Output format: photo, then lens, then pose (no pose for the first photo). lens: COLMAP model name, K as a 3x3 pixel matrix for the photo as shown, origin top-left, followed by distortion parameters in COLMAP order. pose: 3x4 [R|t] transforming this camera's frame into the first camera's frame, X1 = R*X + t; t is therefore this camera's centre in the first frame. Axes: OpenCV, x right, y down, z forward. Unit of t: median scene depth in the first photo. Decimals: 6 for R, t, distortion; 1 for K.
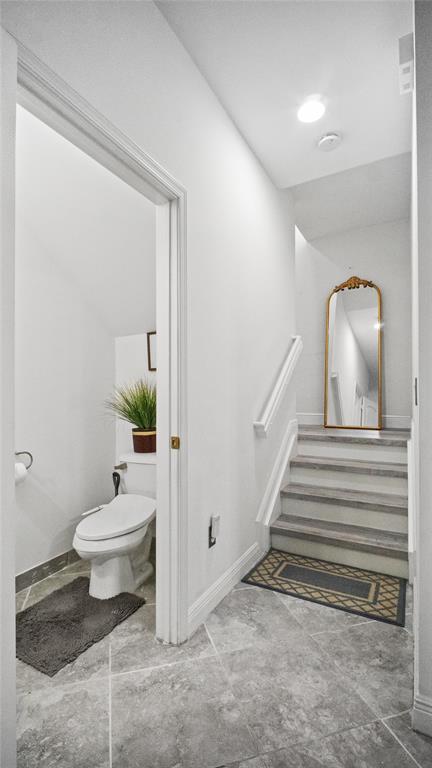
lens RADIAL K [[355.1, 0, 209.2], [0, 355.1, 386.3], [0, 0, 1]] dist [0.002325, -0.006508]
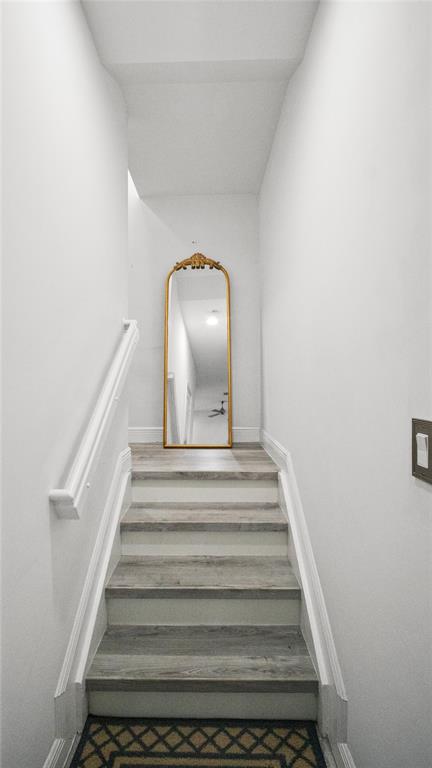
lens RADIAL K [[355.1, 0, 209.6], [0, 355.1, 387.8], [0, 0, 1]] dist [0.002325, -0.006508]
pose [[0.880374, -0.003408, 0.474268, 0.073401], [-0.009597, 0.999641, 0.024998, -0.040782], [-0.474183, -0.026559, 0.880026, 0.401000]]
